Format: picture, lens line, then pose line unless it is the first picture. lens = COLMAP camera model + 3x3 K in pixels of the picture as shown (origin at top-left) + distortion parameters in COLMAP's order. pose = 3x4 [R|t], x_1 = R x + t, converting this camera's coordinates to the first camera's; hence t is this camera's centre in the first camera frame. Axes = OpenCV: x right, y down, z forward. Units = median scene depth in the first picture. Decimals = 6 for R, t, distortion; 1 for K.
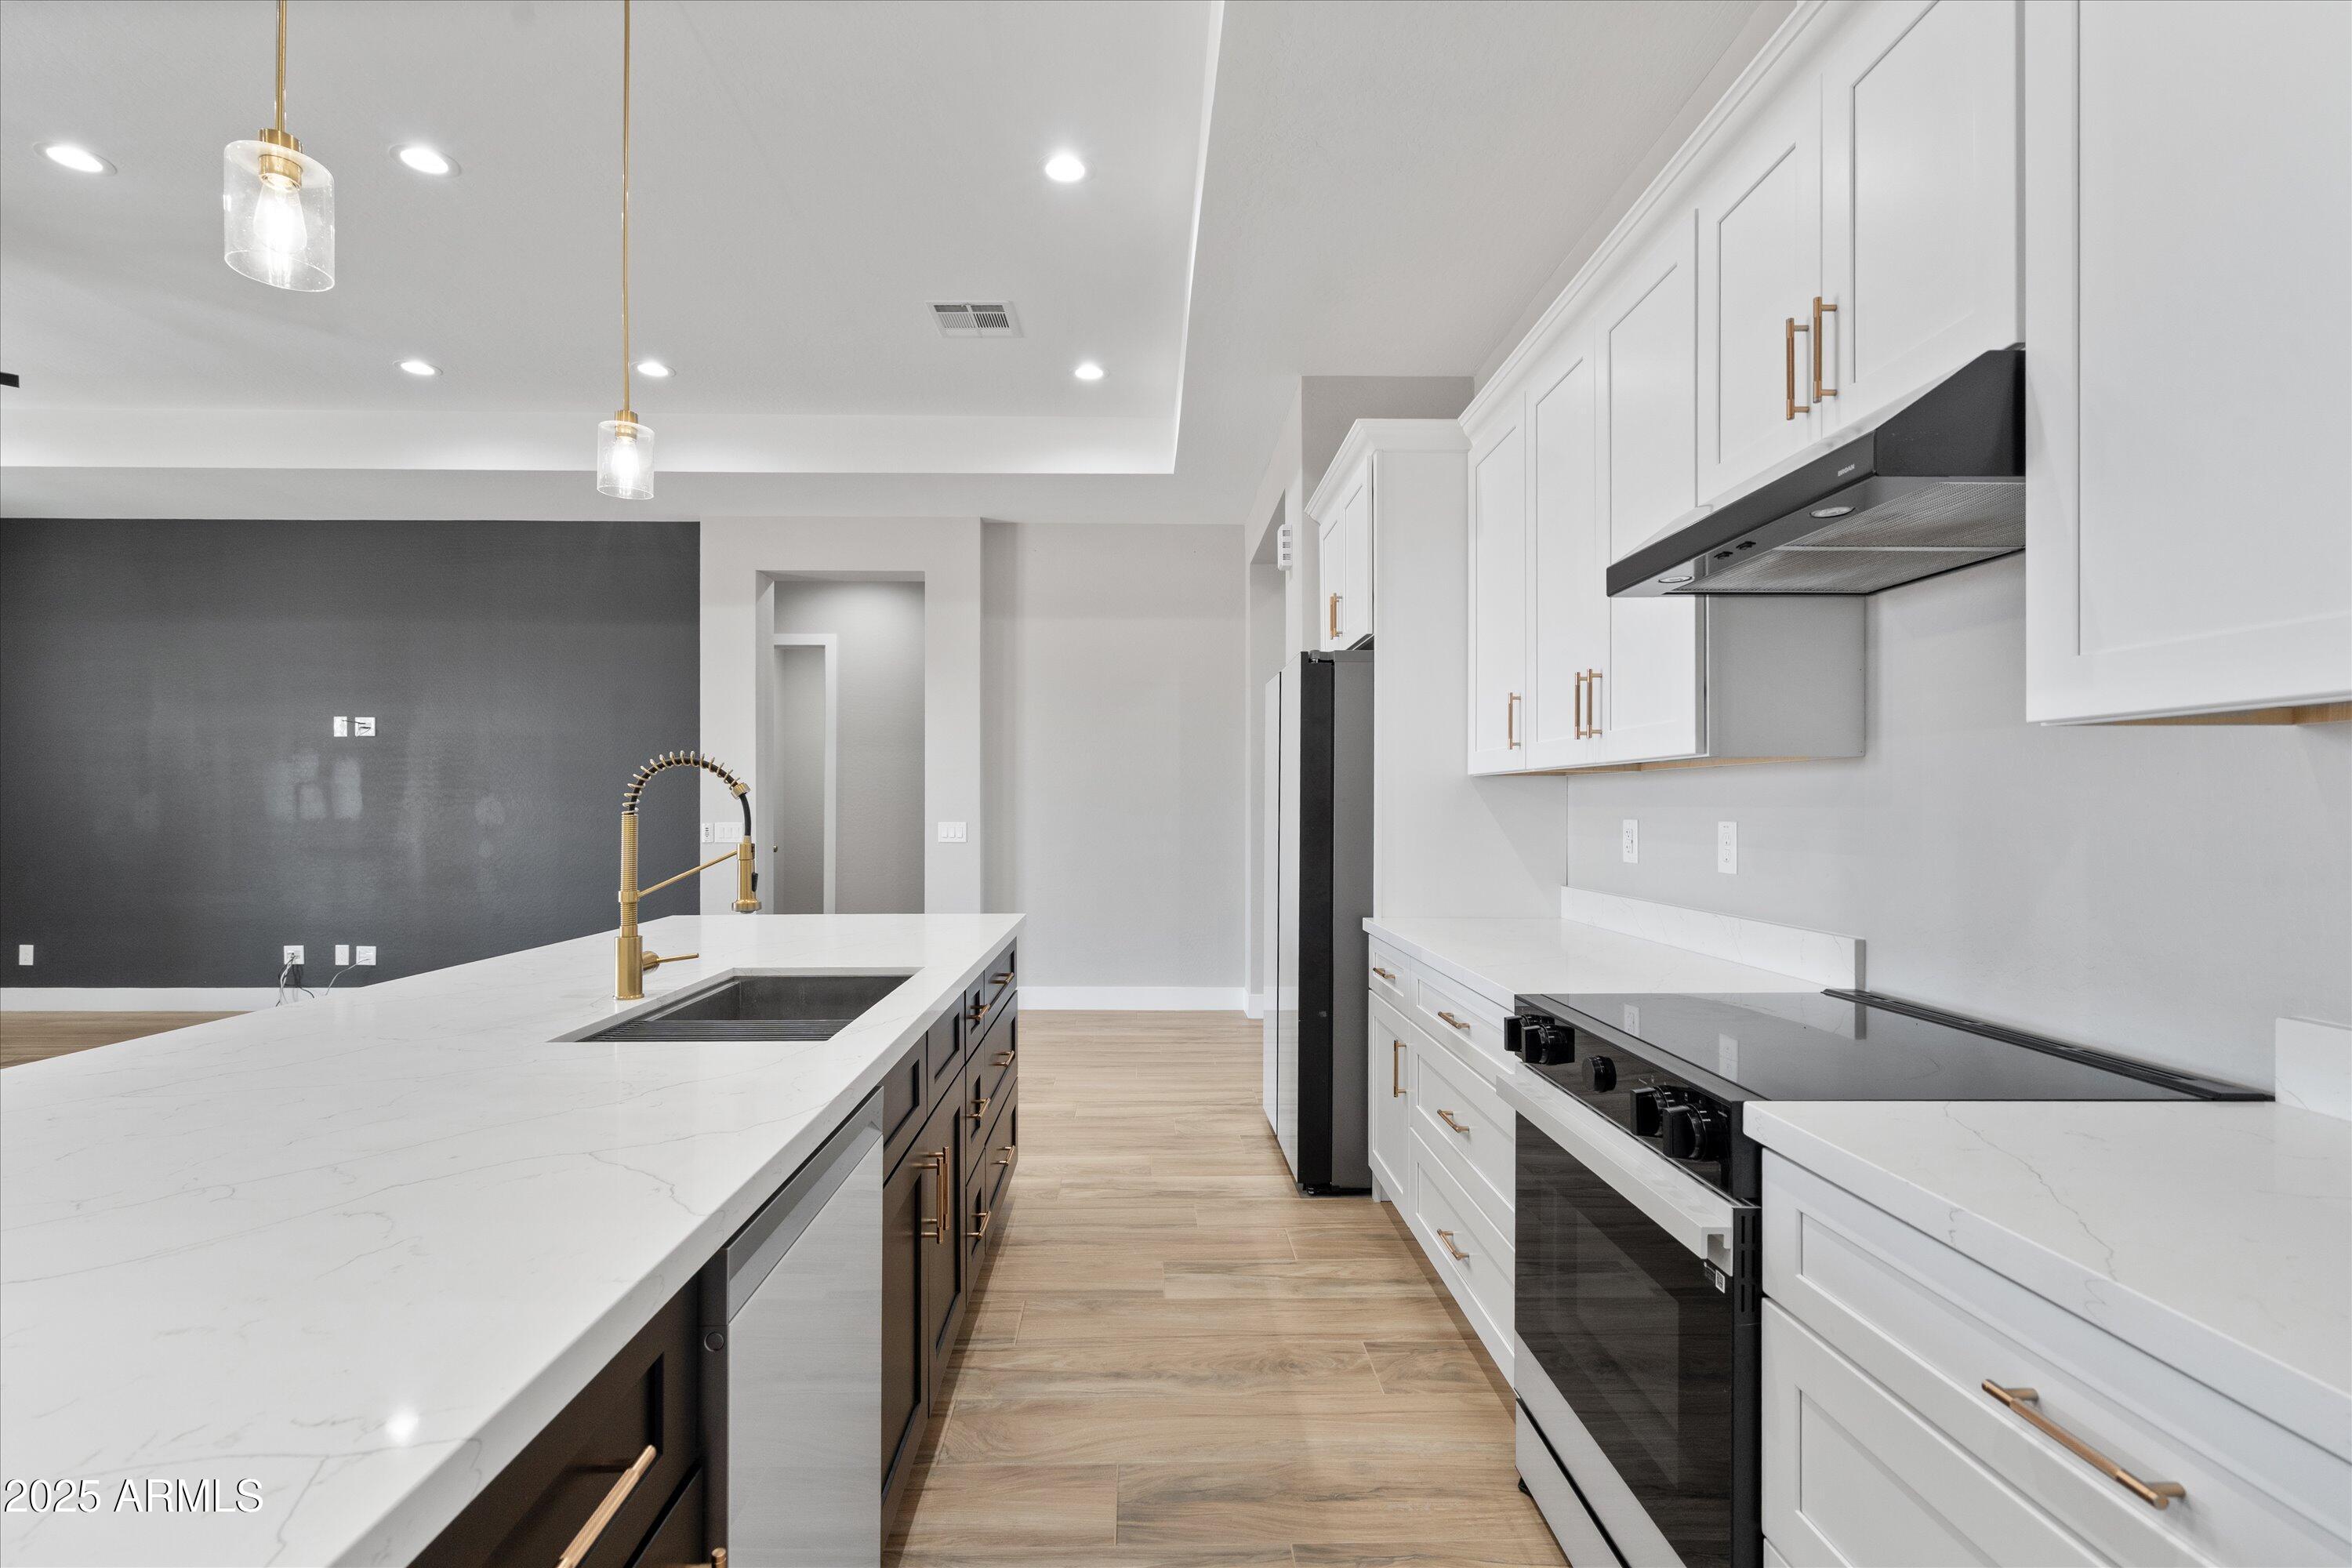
lens RADIAL K [[1096.5, 0, 1161.5], [0, 1096.5, 809.3], [0, 0, 1]] dist [-0.003512, -0.000593]
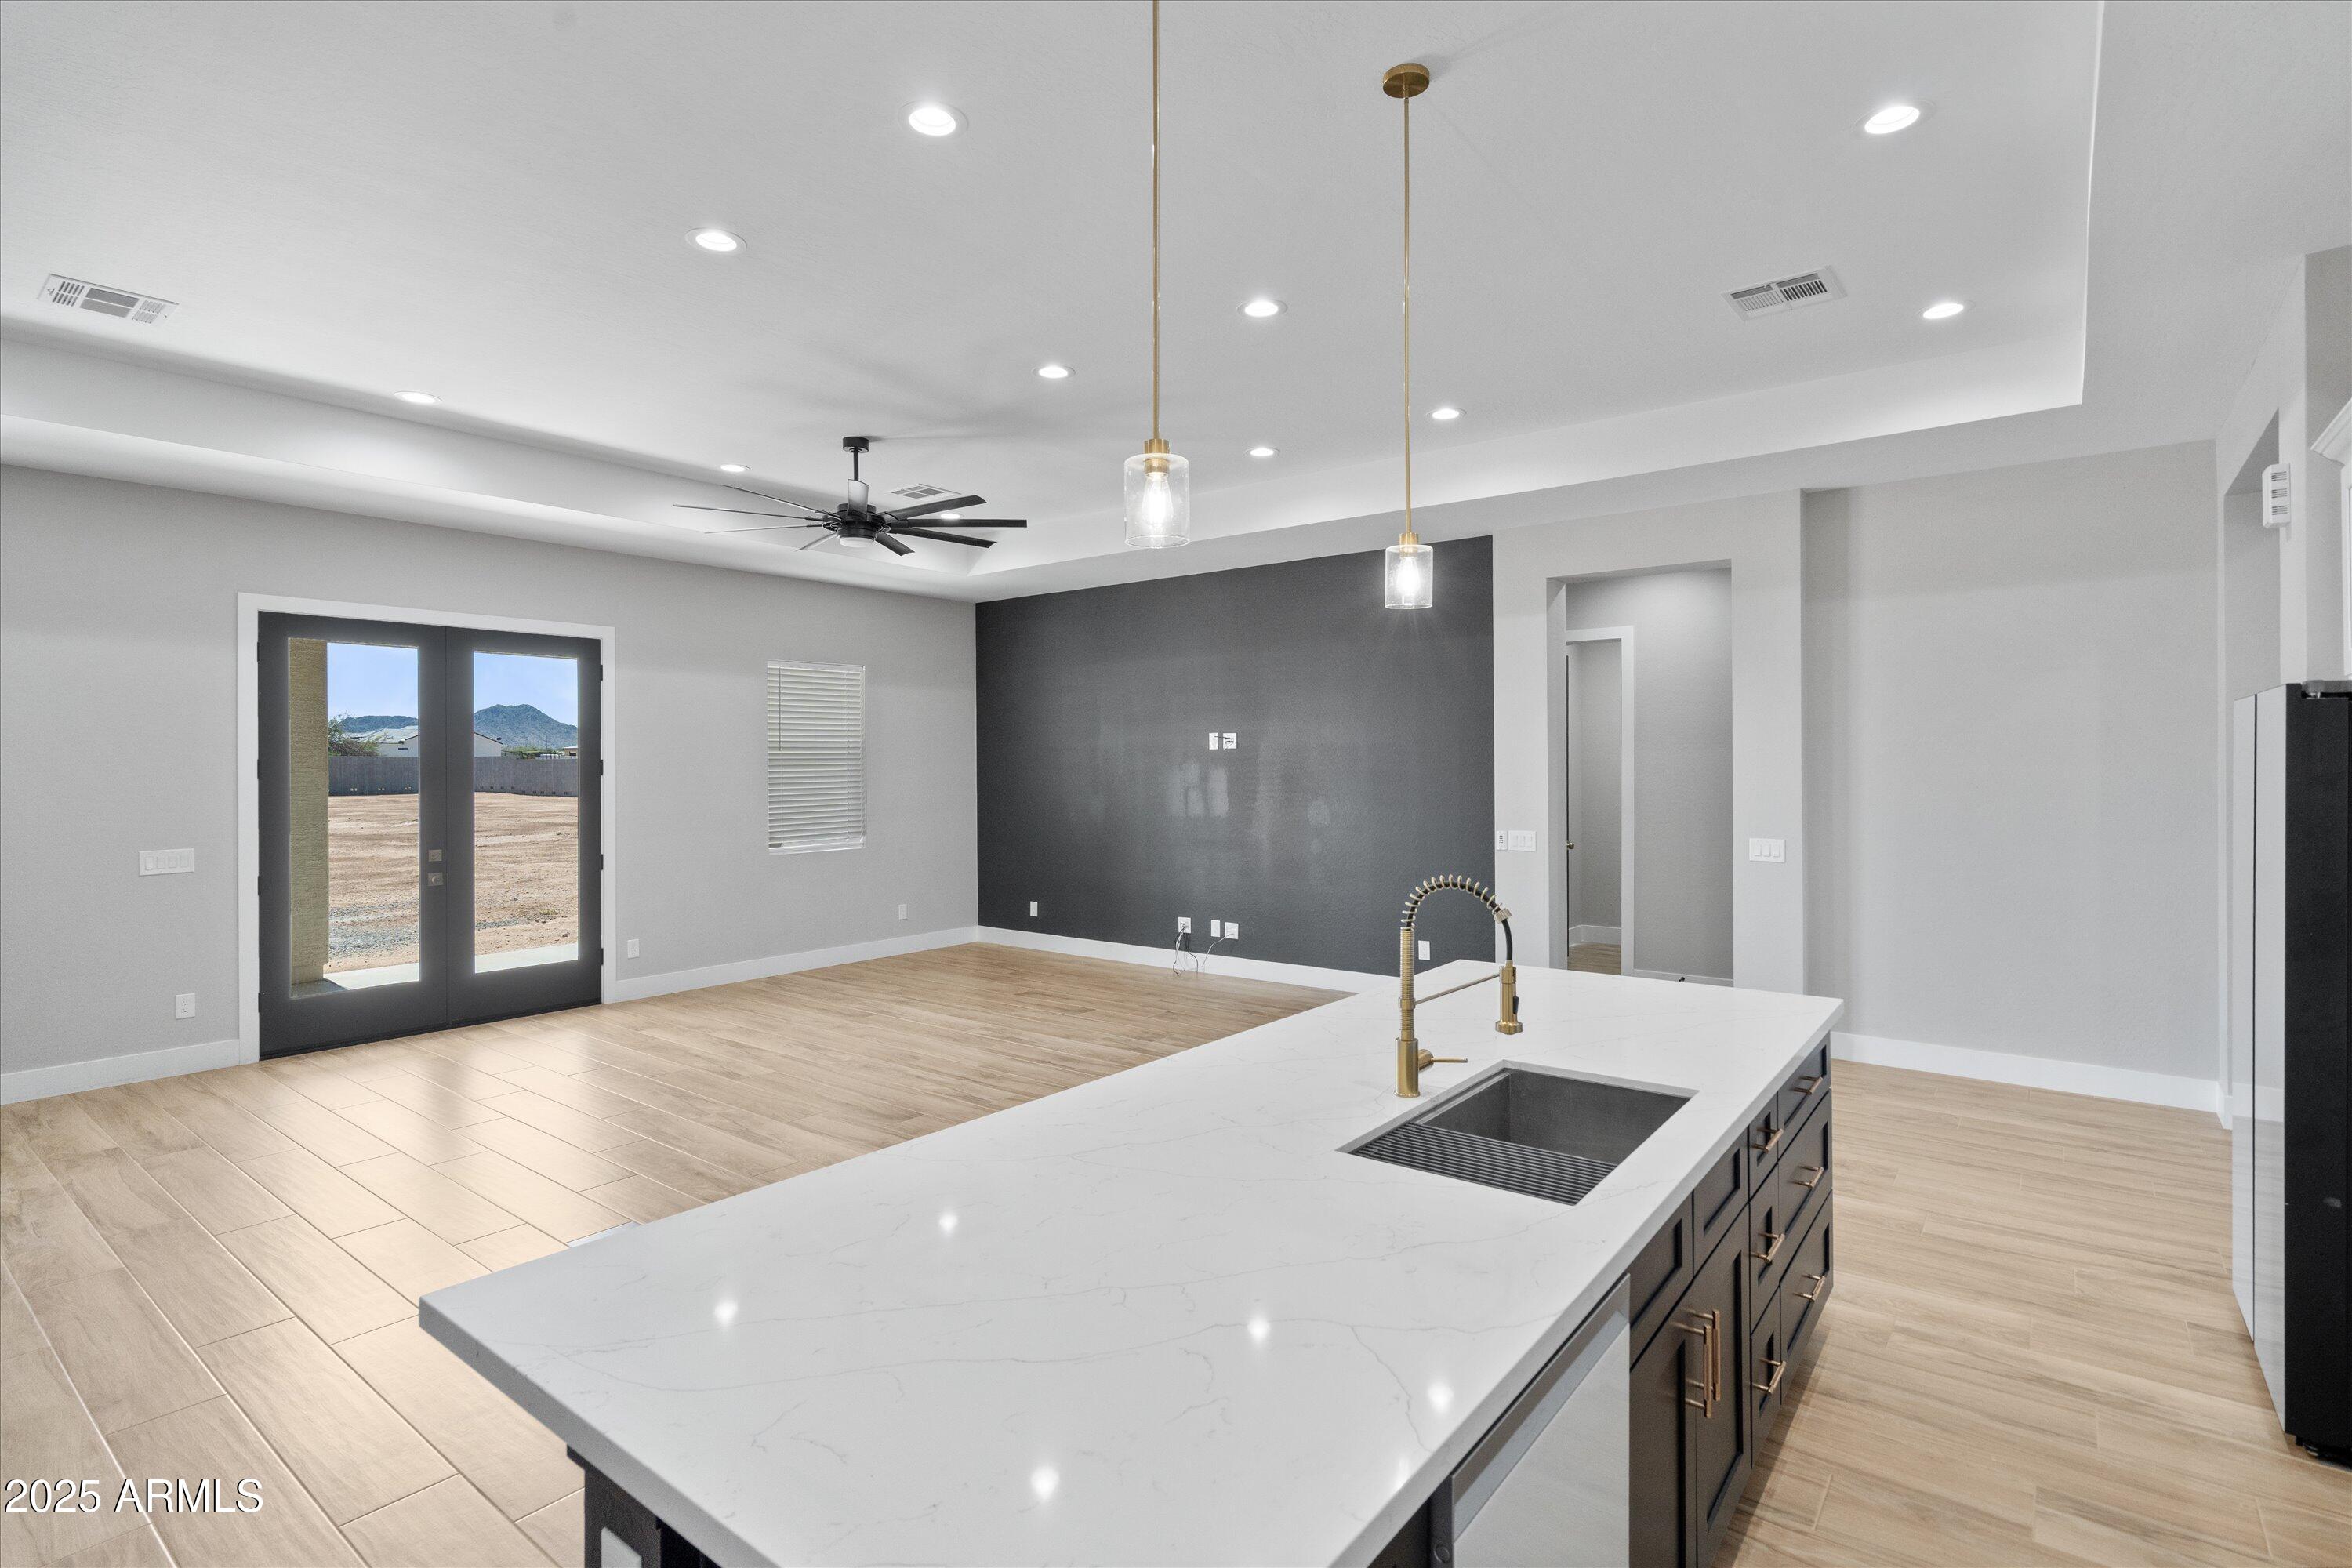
lens RADIAL K [[1136.3, 0, 1171.4], [0, 1136.3, 765.2], [0, 0, 1]] dist [0.002706, 0.000909]
pose [[0.773701, -0.003983, -0.633539, 0.035796], [0.005601, 0.999984, 0.000552, -0.094158], [0.633527, -0.003975, 0.773711, -0.026691]]
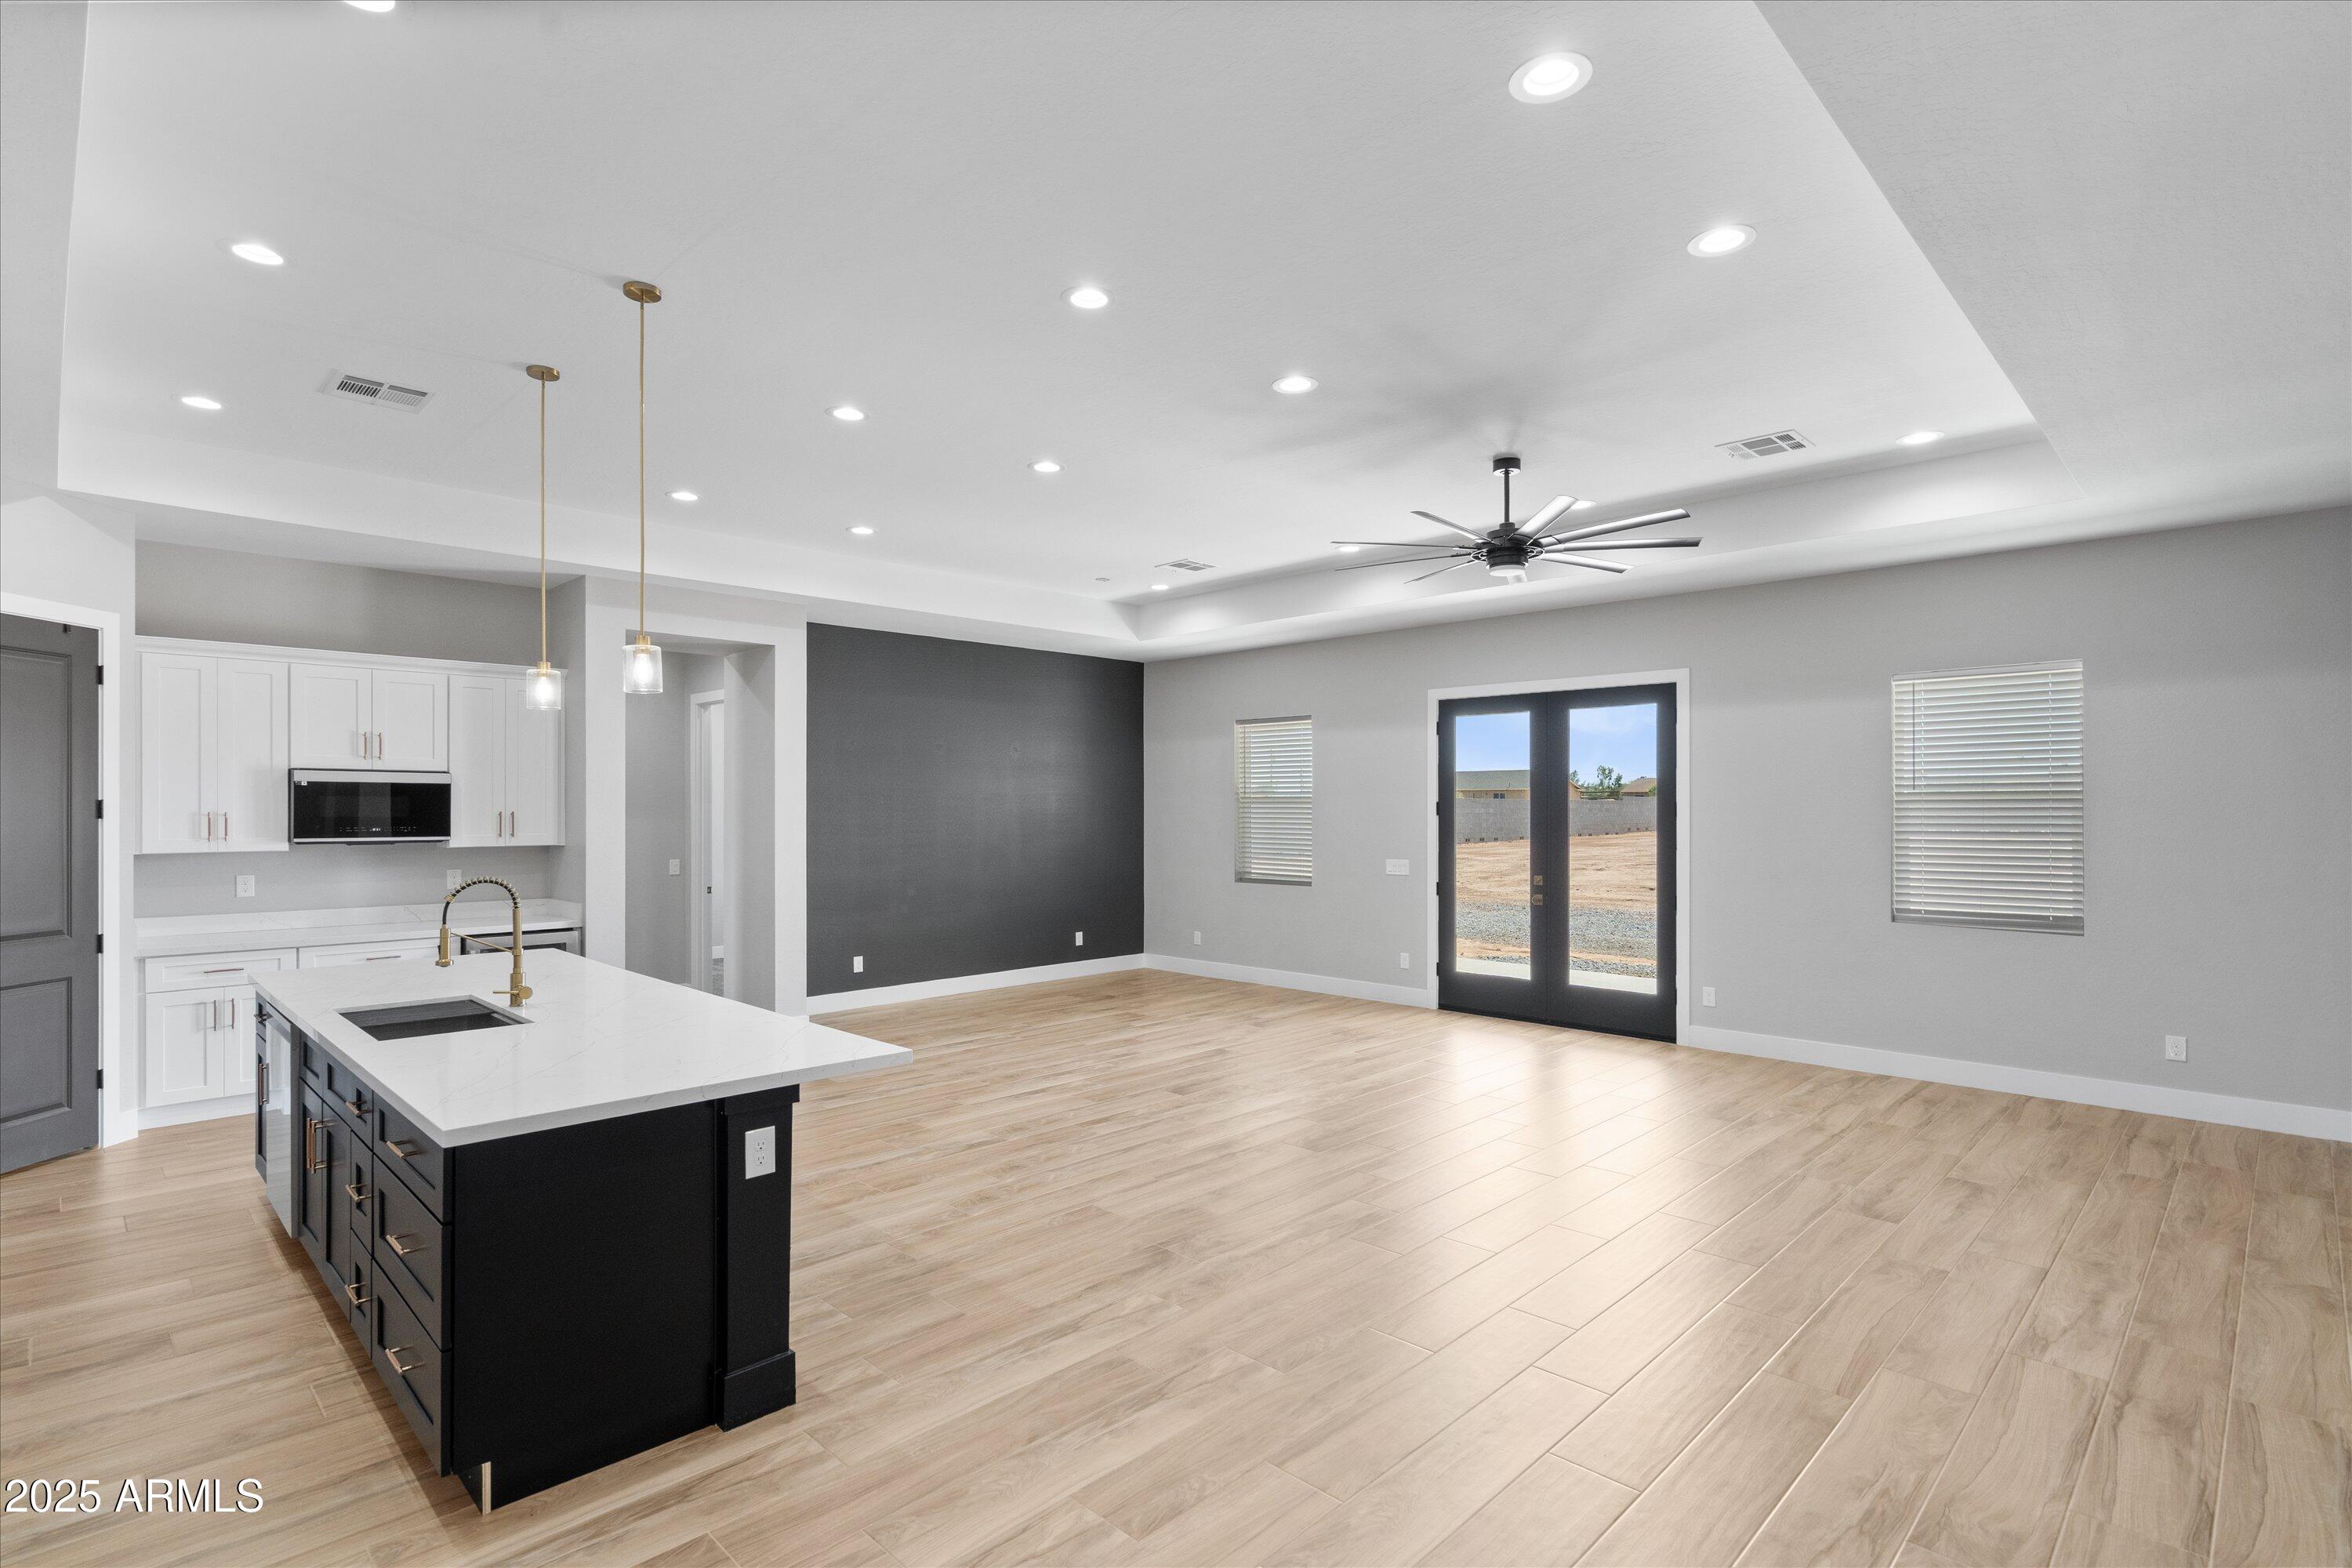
lens RADIAL K [[1125.9, 0, 1162.0], [0, 1125.9, 805.2], [0, 0, 1]] dist [-0.000870, -0.000297]
pose [[-0.722989, -0.002212, -0.690856, 0.029736], [-0.001259, 0.999997, -0.001883, -0.097408], [0.690859, -0.000492, -0.722990, 1.795926]]
